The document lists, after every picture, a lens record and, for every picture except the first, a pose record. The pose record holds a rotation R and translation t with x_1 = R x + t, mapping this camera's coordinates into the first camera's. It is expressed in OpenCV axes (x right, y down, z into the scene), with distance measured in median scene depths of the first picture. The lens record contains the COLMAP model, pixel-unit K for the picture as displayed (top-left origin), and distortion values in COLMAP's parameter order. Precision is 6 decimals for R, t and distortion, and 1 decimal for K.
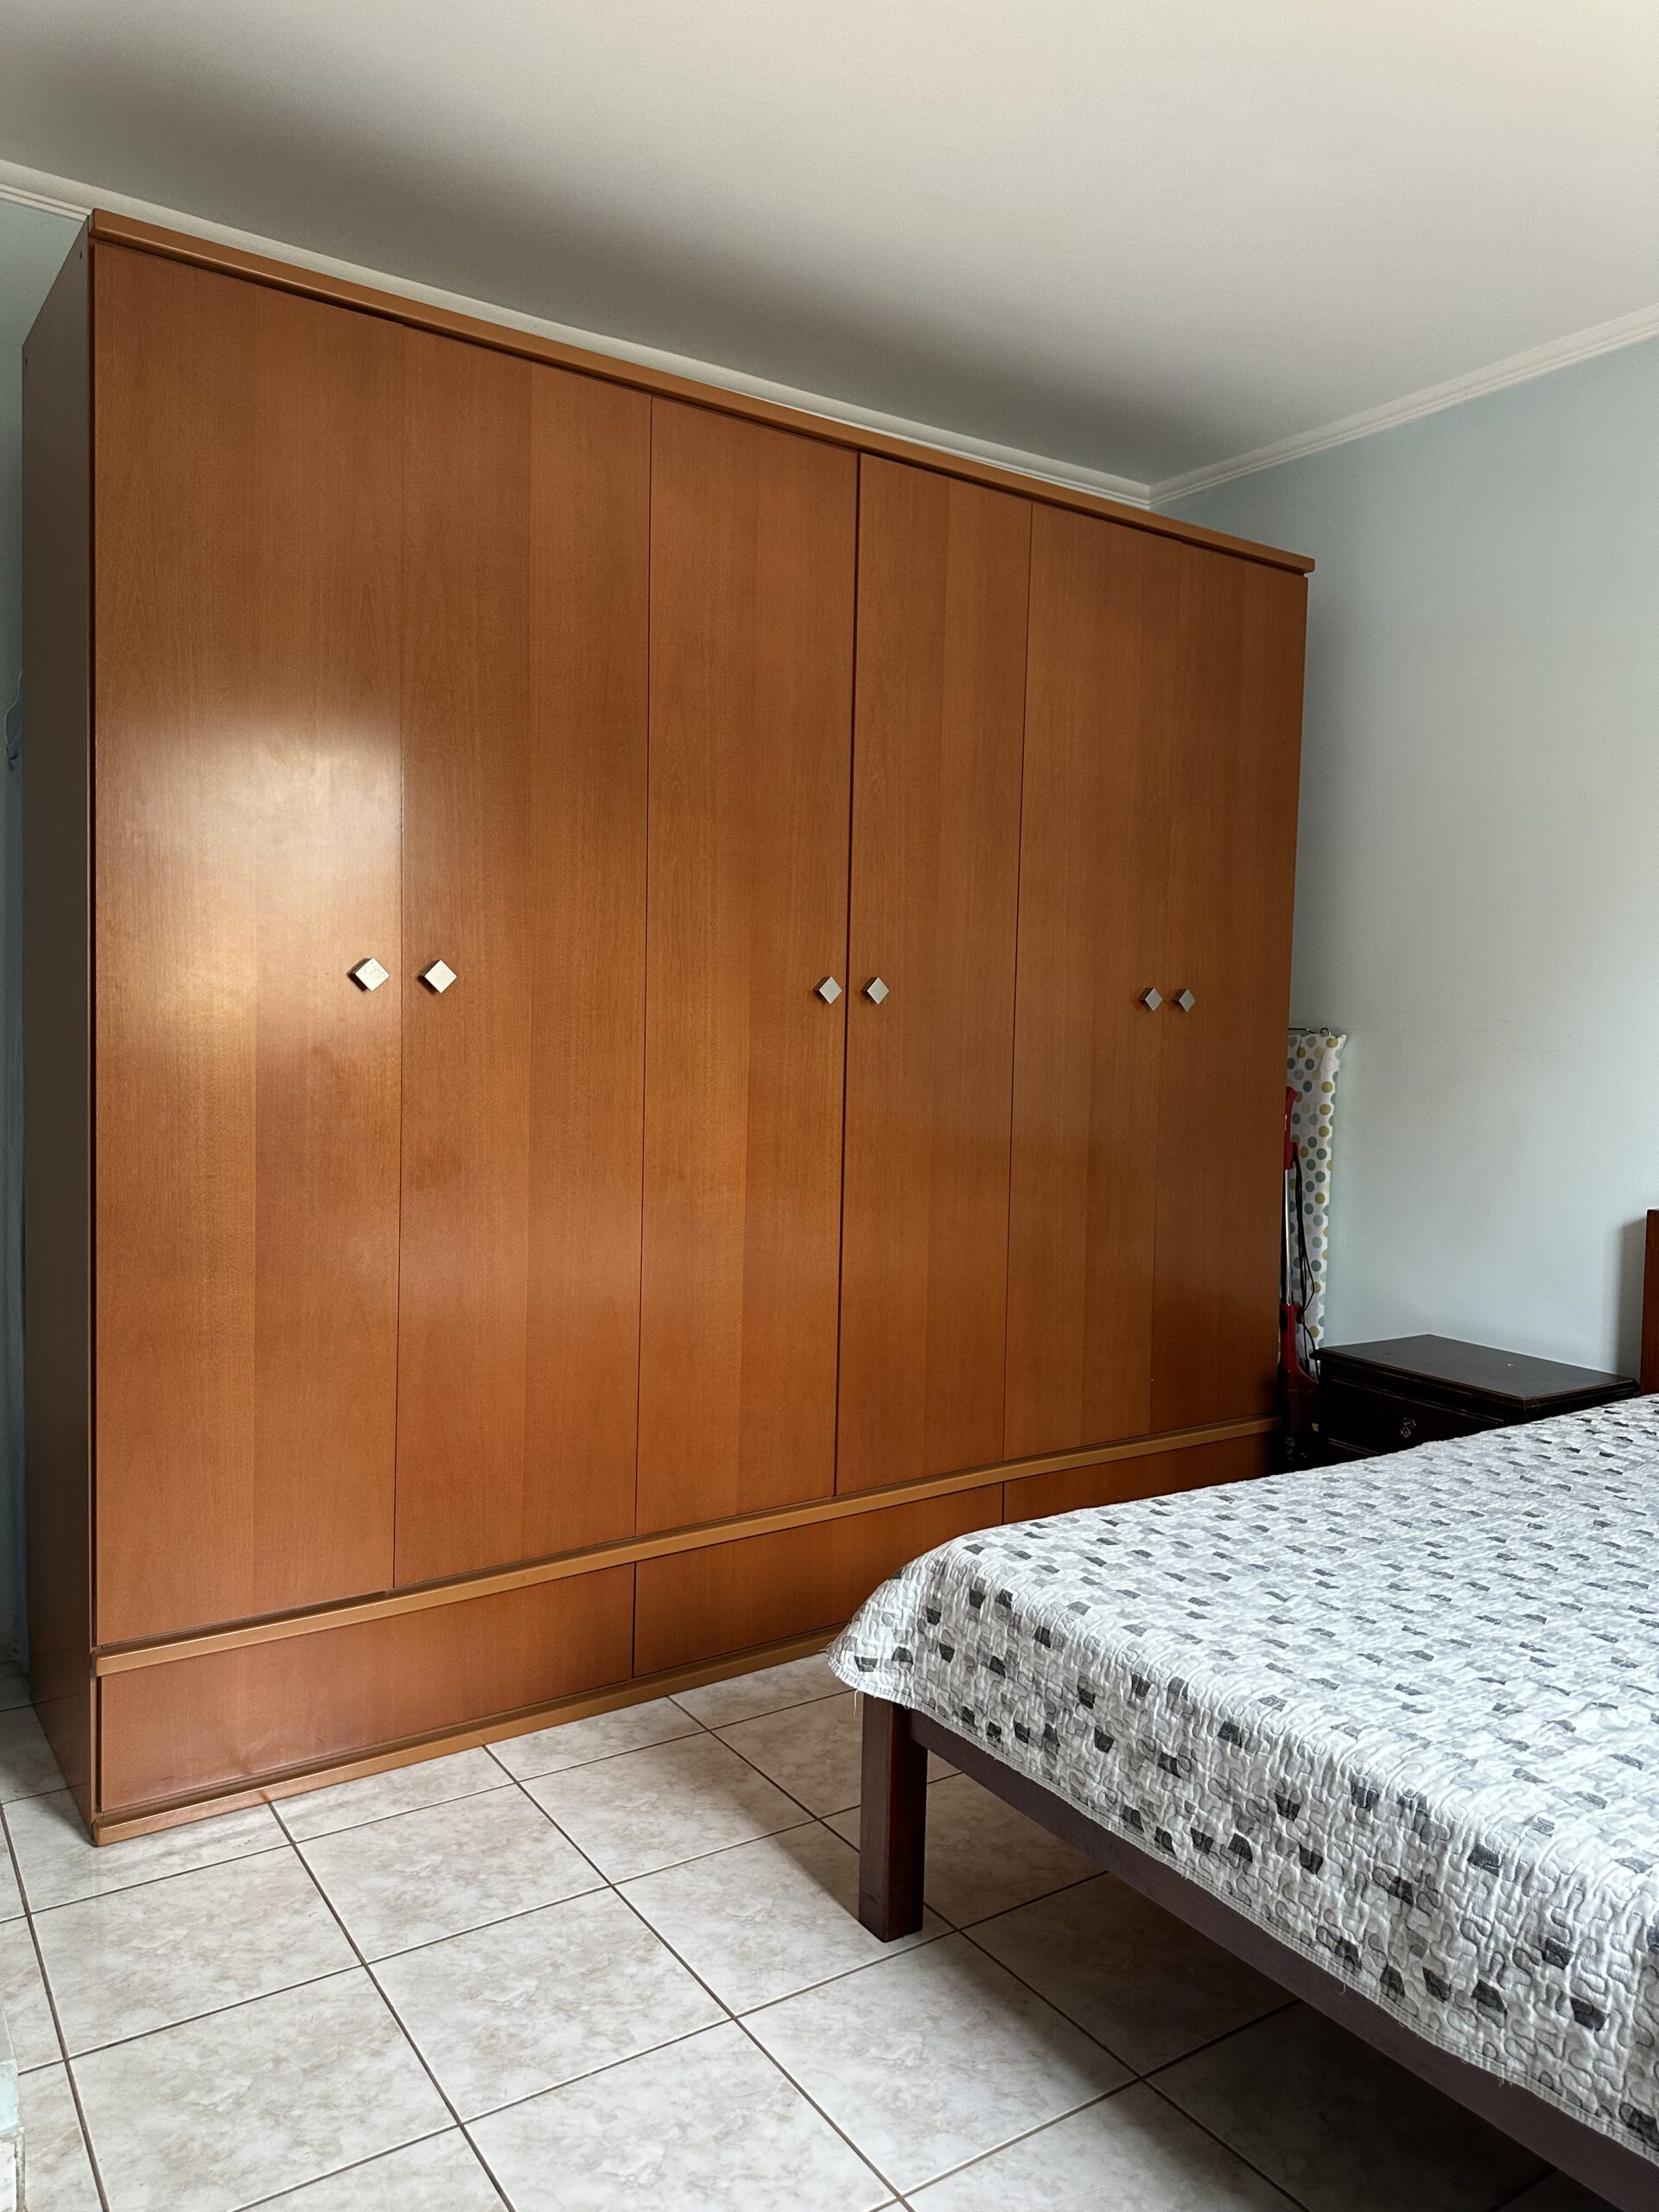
lens RADIAL K [[1557.7, 0, 828.8], [0, 1557.7, 1093.6], [0, 0, 1]] dist [0.010598, -0.016547]
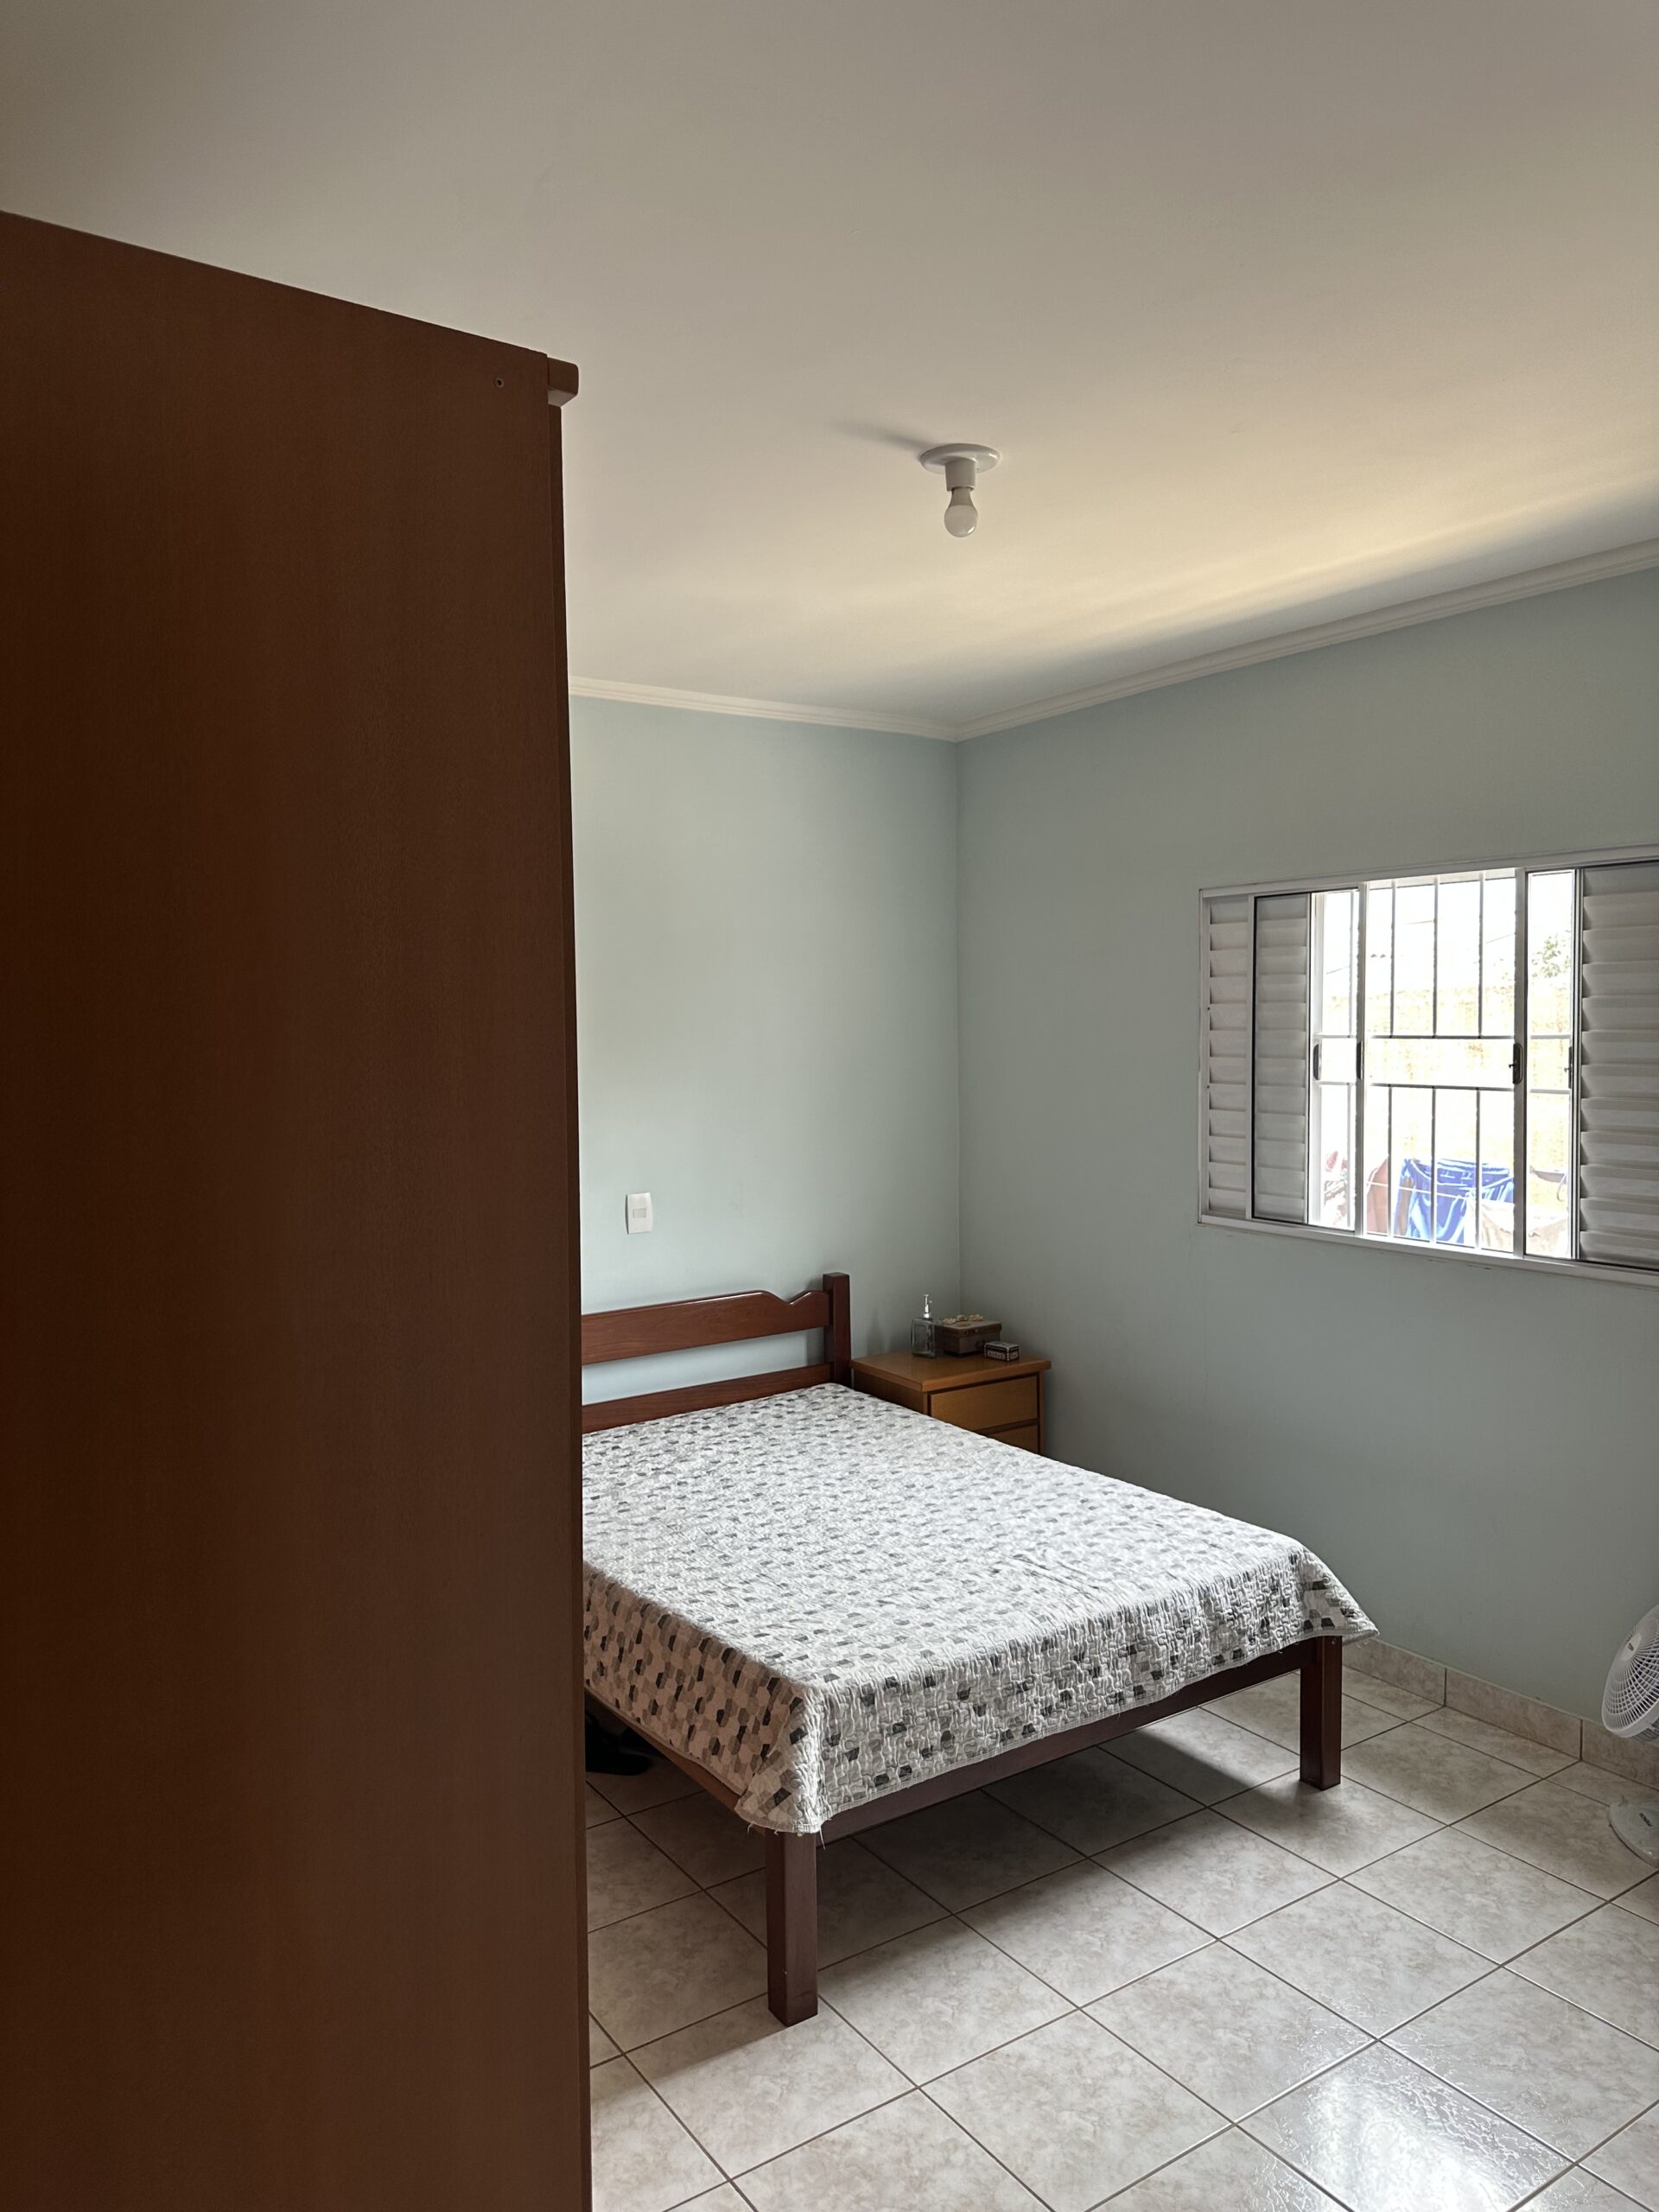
lens RADIAL K [[1557.7, 0, 828.9], [0, 1557.7, 1112.2], [0, 0, 1]] dist [0.010598, -0.016547]
pose [[0.010215, -0.090517, 0.995842, -1.402987], [0.073735, 0.993251, 0.089525, -0.367797], [-0.997226, 0.072514, 0.016821, 1.088247]]
